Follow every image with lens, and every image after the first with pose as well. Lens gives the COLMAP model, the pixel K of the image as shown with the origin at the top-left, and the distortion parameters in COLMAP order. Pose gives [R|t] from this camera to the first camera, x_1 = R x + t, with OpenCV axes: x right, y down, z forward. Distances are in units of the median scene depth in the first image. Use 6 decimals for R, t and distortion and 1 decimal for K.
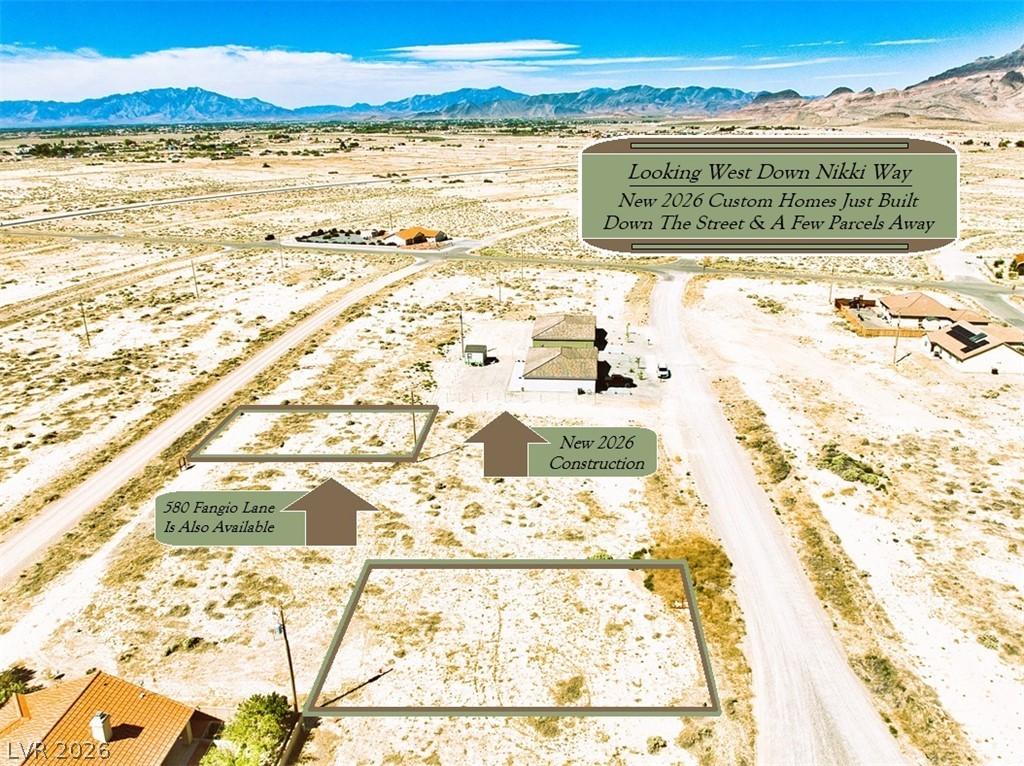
lens RADIAL K [[735.5, 0, 515.5], [0, 735.5, 431.7], [0, 0, 1]] dist [-0.028210, -0.009647]
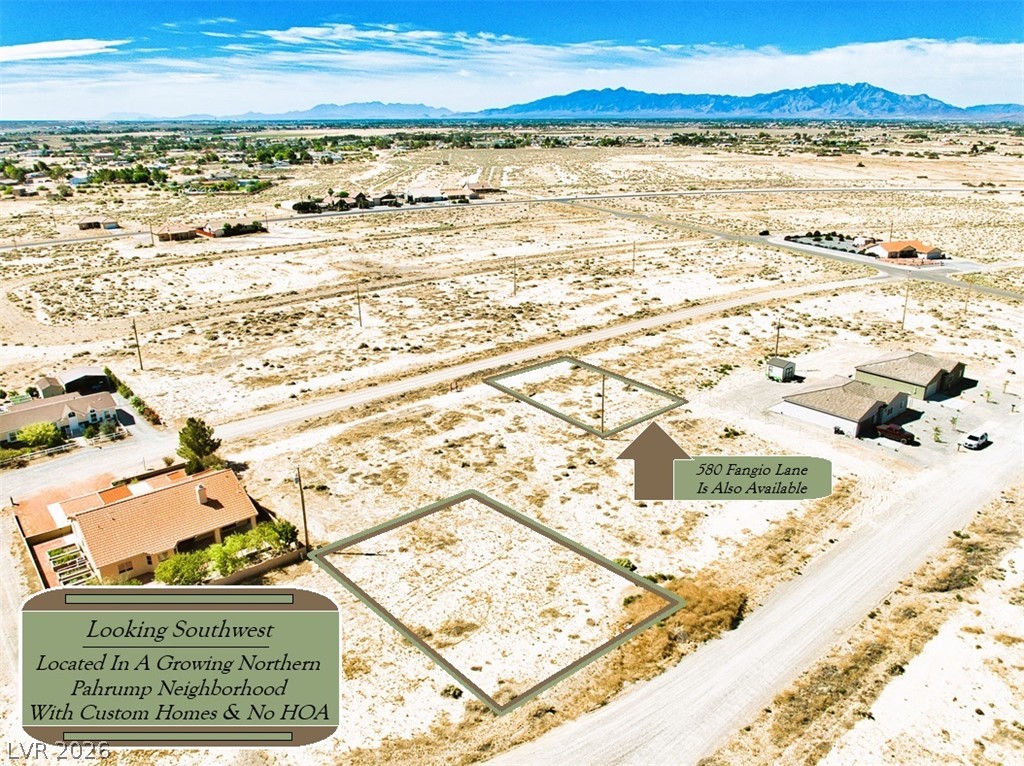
lens RADIAL K [[735.5, 0, 507.4], [0, 735.5, 413.9], [0, 0, 1]] dist [-0.028210, -0.009647]
pose [[0.700914, 0.268745, -0.660678, 0.626902], [-0.279084, 0.955781, 0.092704, -0.073734], [0.656378, 0.119407, 0.744923, 0.127812]]
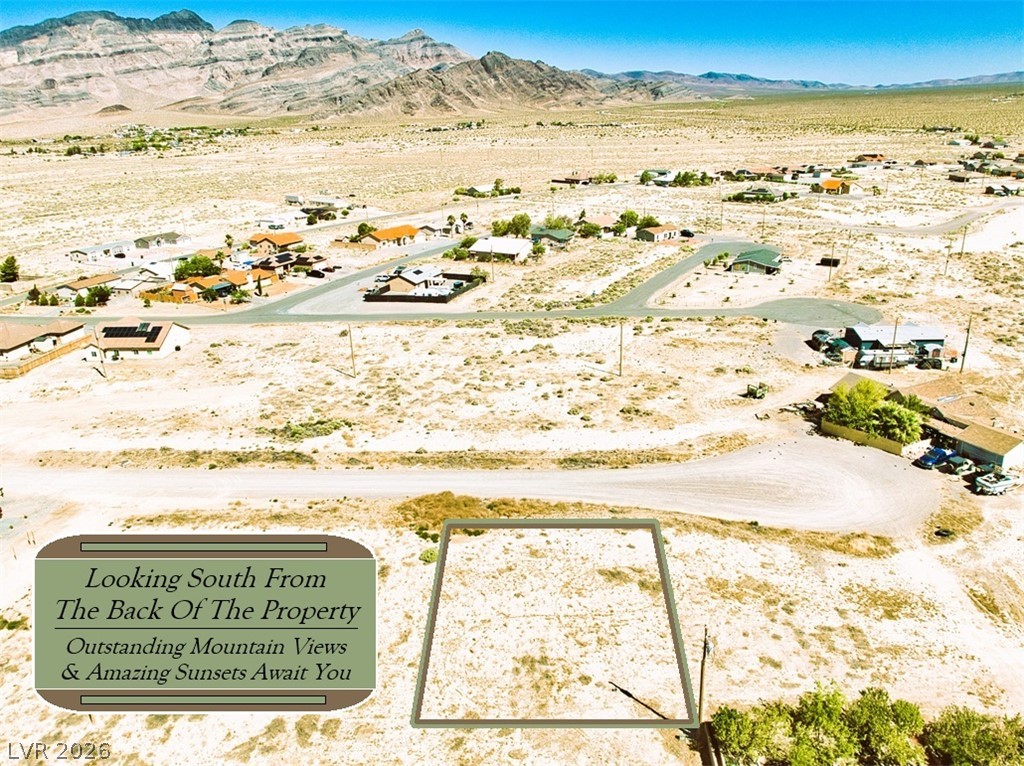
lens RADIAL K [[735.5, 0, 518.1], [0, 735.5, 435.2], [0, 0, 1]] dist [-0.028210, -0.009647]
pose [[-0.020232, -0.397729, 0.917280, -0.761949], [0.415453, 0.831162, 0.369552, -0.292705], [-0.909390, 0.388563, 0.148422, 0.692034]]
